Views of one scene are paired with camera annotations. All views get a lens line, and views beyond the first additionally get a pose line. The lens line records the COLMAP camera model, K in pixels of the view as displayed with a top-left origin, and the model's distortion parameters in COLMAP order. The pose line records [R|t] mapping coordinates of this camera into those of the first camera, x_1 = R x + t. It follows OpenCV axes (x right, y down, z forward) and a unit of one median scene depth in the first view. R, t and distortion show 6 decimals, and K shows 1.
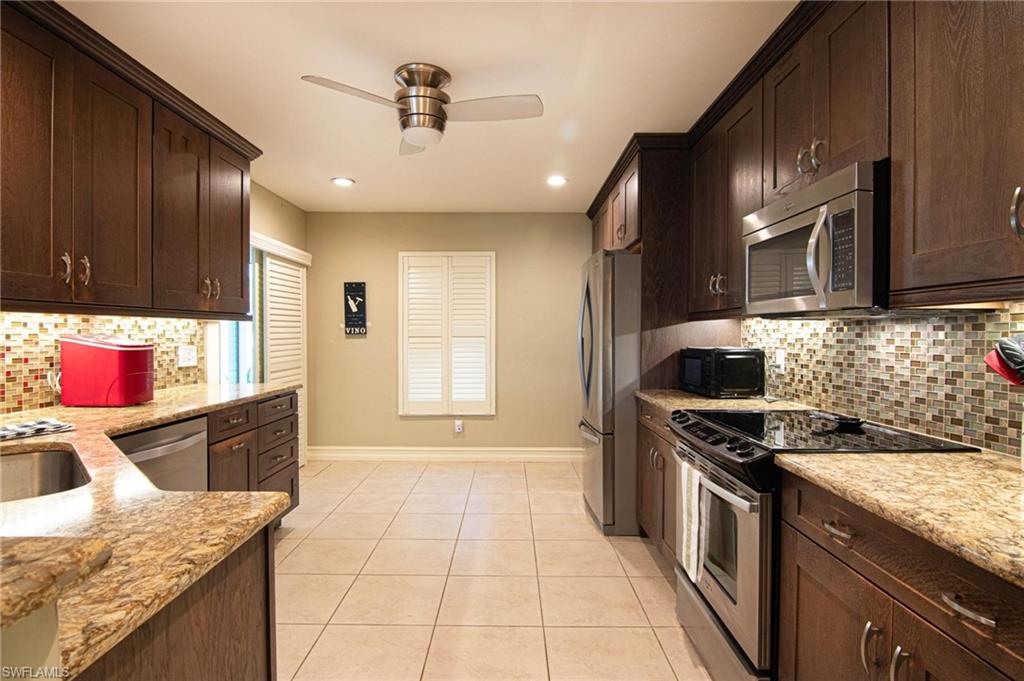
lens RADIAL K [[519.8, 0, 506.7], [0, 519.8, 342.4], [0, 0, 1]] dist [-0.004309, -0.011566]
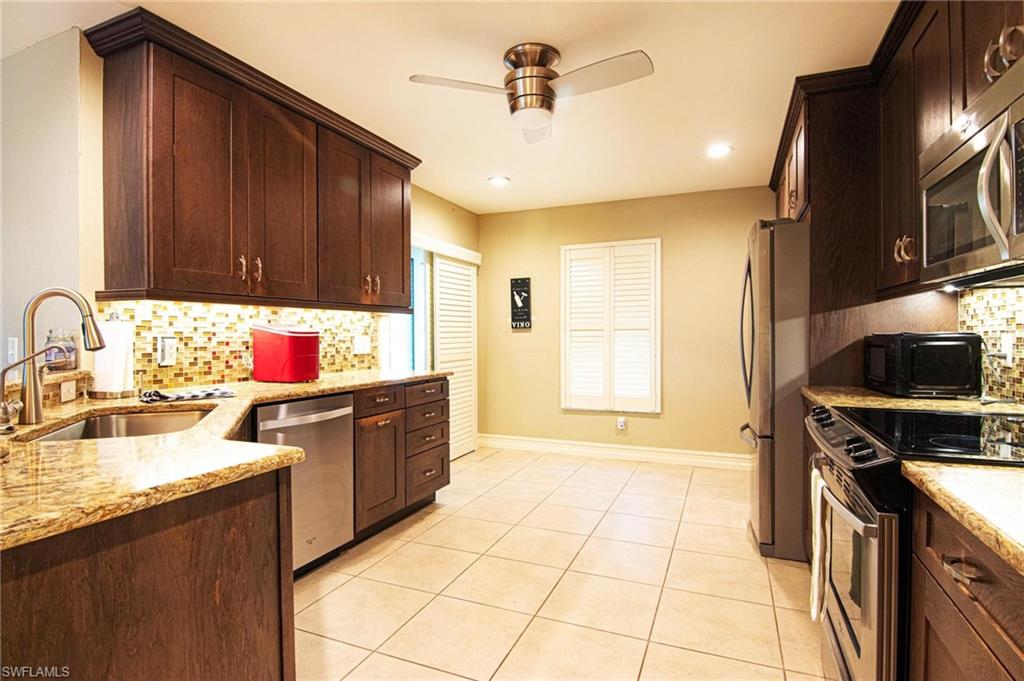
lens RADIAL K [[519.8, 0, 506.7], [0, 519.8, 342.4], [0, 0, 1]] dist [-0.004309, -0.011566]
pose [[0.923086, -0.000759, -0.384592, 0.144468], [-0.000039, 0.999998, -0.002066, 0.026138], [0.384593, 0.001922, 0.923084, 0.060448]]
